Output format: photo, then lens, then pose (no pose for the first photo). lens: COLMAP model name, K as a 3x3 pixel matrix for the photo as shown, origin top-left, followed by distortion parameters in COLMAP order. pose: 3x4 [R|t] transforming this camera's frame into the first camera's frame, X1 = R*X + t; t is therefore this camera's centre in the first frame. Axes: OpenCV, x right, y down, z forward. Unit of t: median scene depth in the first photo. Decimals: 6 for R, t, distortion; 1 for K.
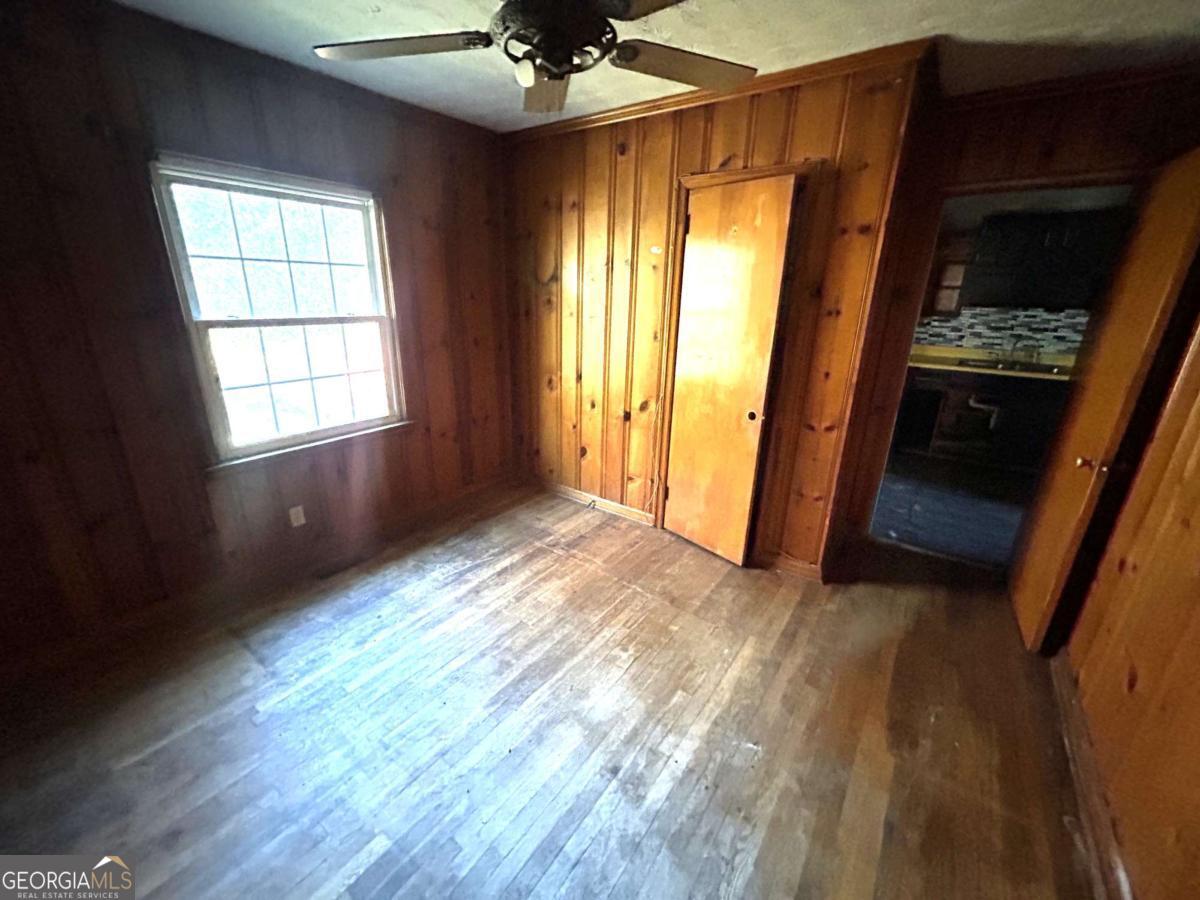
lens RADIAL K [[477.4, 0, 597.1], [0, 477.4, 449.5], [0, 0, 1]] dist [-0.001349, 0.000130]
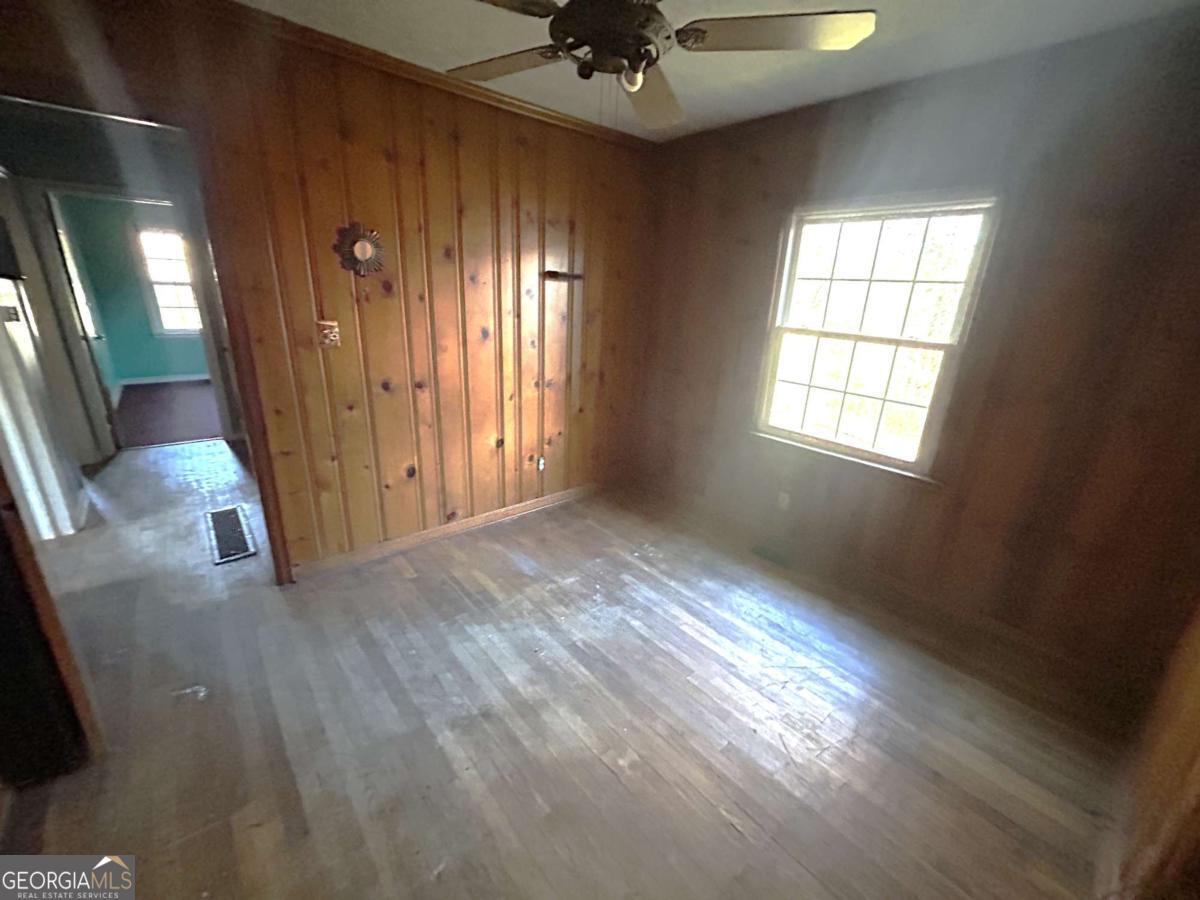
lens RADIAL K [[477.4, 0, 599.7], [0, 477.4, 450.2], [0, 0, 1]] dist [-0.001349, 0.000130]
pose [[-0.219696, 0.278016, -0.935115, 0.651578], [-0.355983, 0.869595, 0.342171, -0.258854], [0.908300, 0.408059, -0.092077, 0.840604]]
